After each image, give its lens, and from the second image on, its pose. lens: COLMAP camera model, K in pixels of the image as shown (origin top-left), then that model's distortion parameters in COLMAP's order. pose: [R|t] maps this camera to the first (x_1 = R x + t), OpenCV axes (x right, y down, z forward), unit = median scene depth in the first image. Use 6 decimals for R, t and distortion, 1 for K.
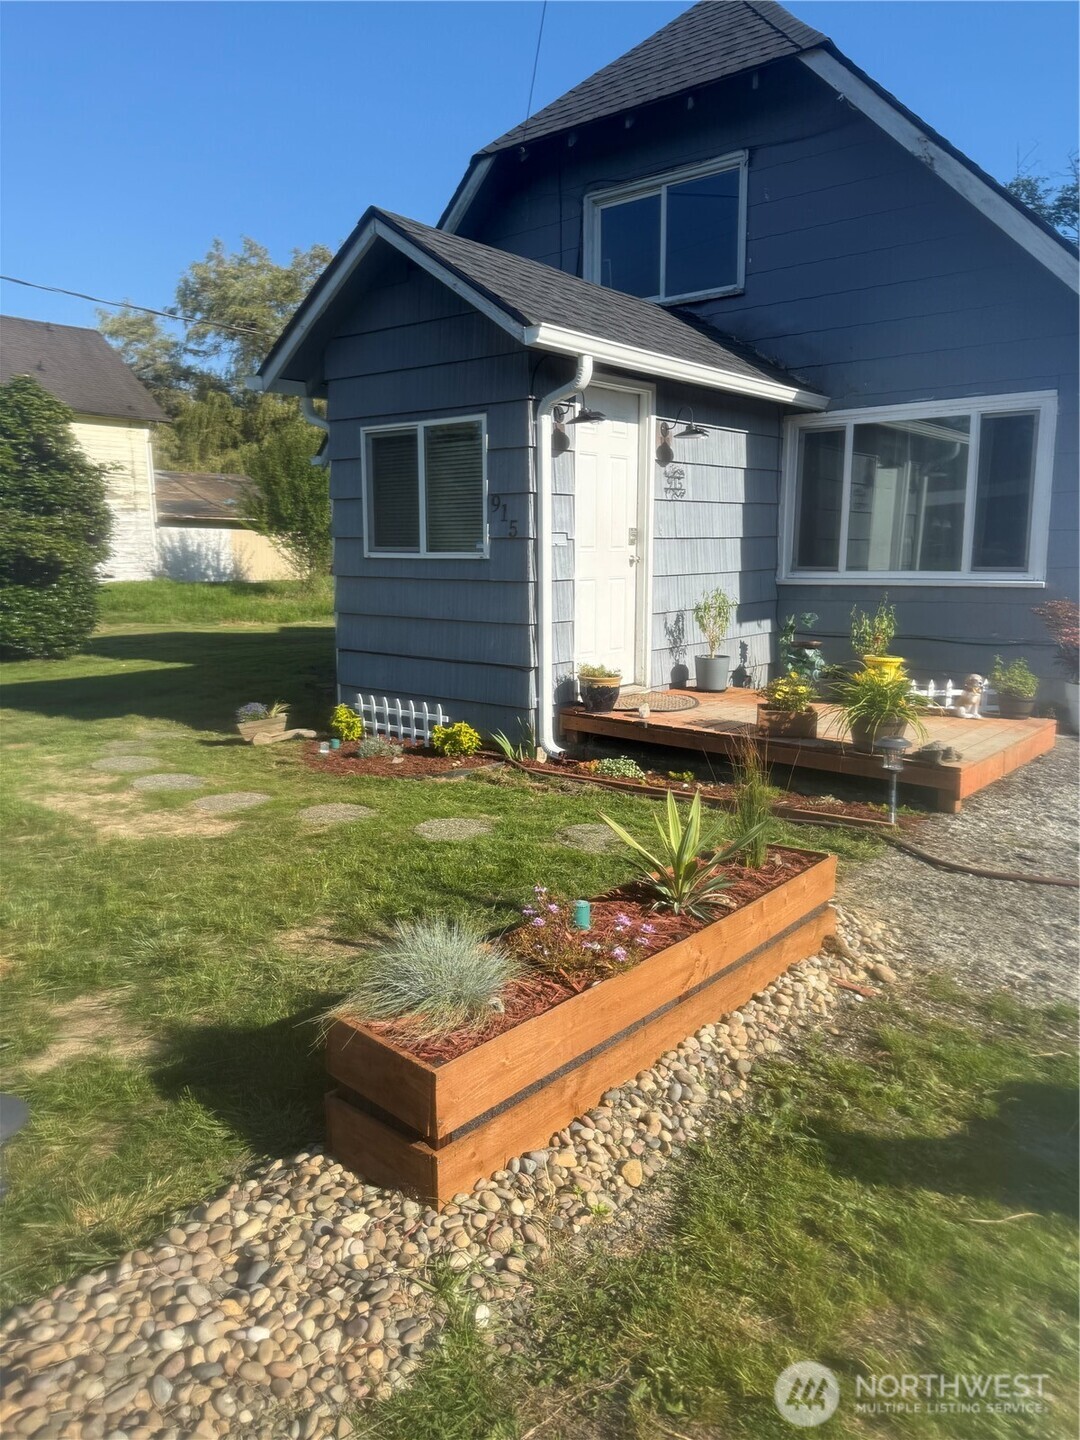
lens RADIAL K [[1015.5, 0, 525.2], [0, 1015.5, 714.8], [0, 0, 1]] dist [0.125769, -0.238585]
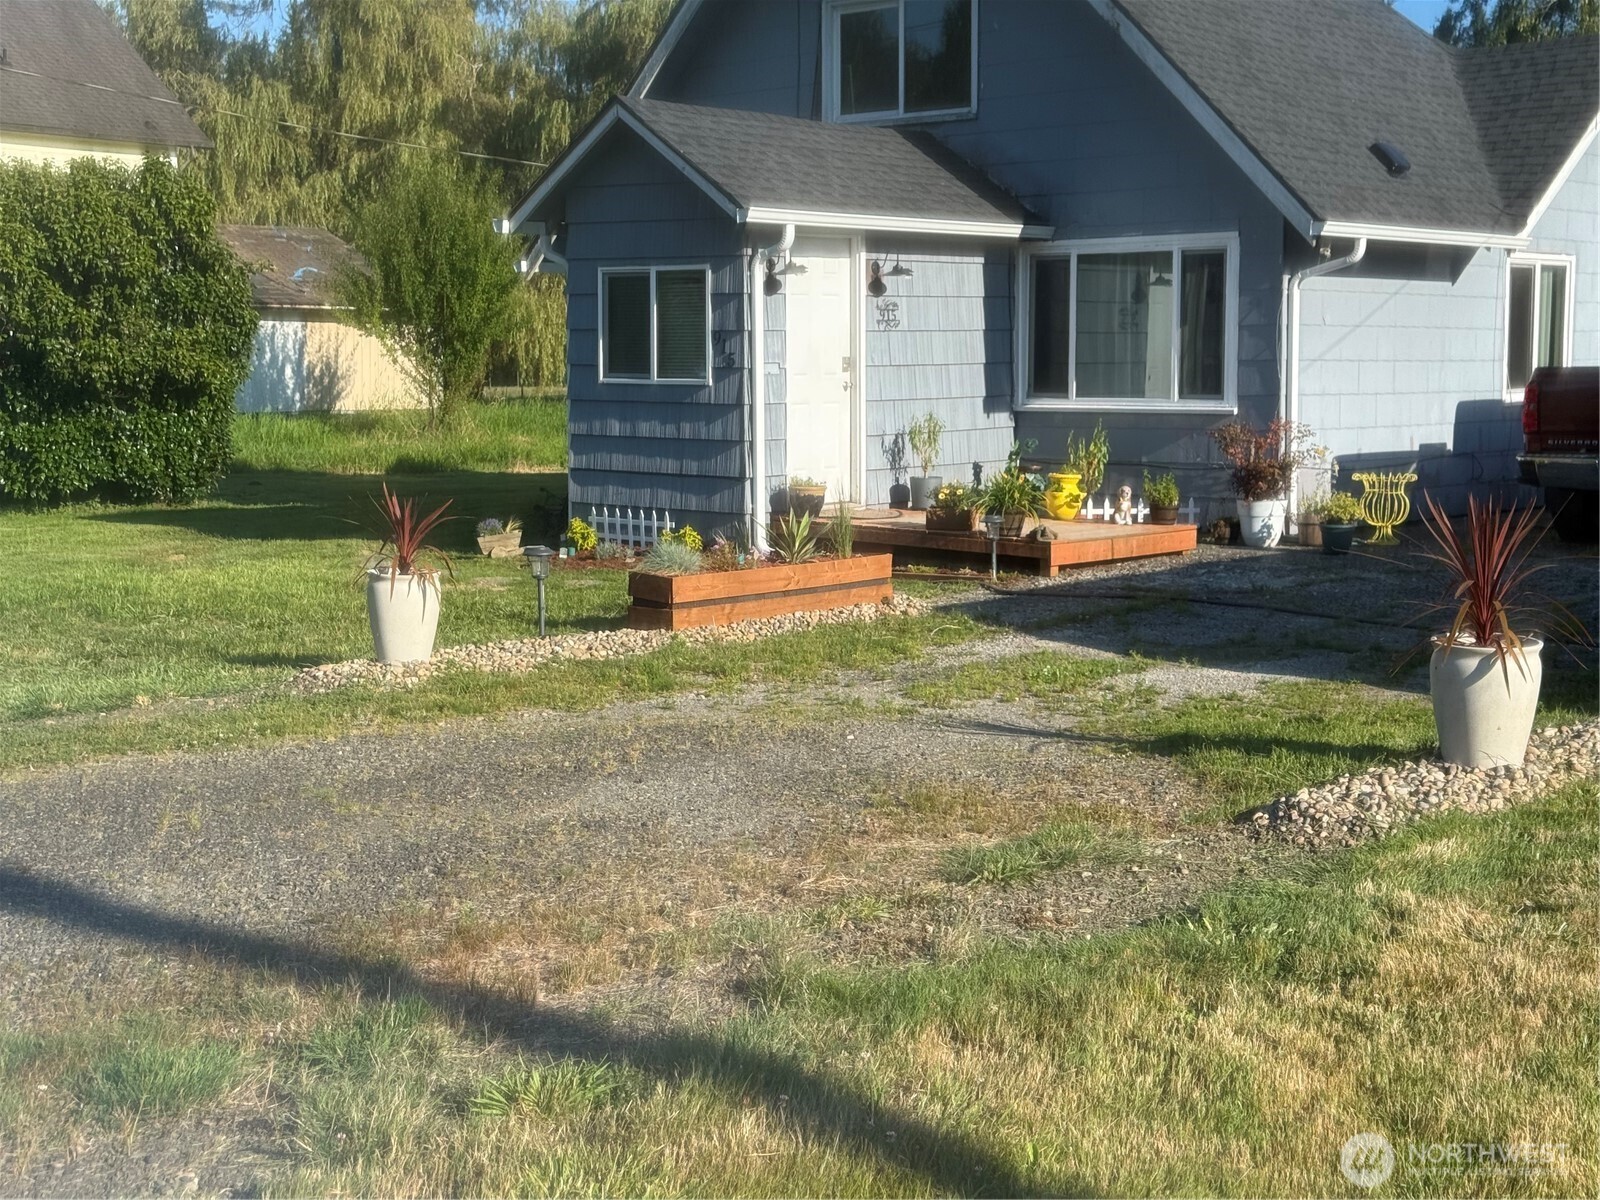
lens RADIAL K [[2203.4, 0, 802.4], [0, 2203.4, 576.8], [0, 0, 1]] dist [0.134786, 0.020413]
pose [[0.999882, 0.004695, -0.014618, 0.093607], [-0.005534, 0.998305, -0.057936, 0.185464], [0.014321, 0.058010, 0.998213, -1.319128]]
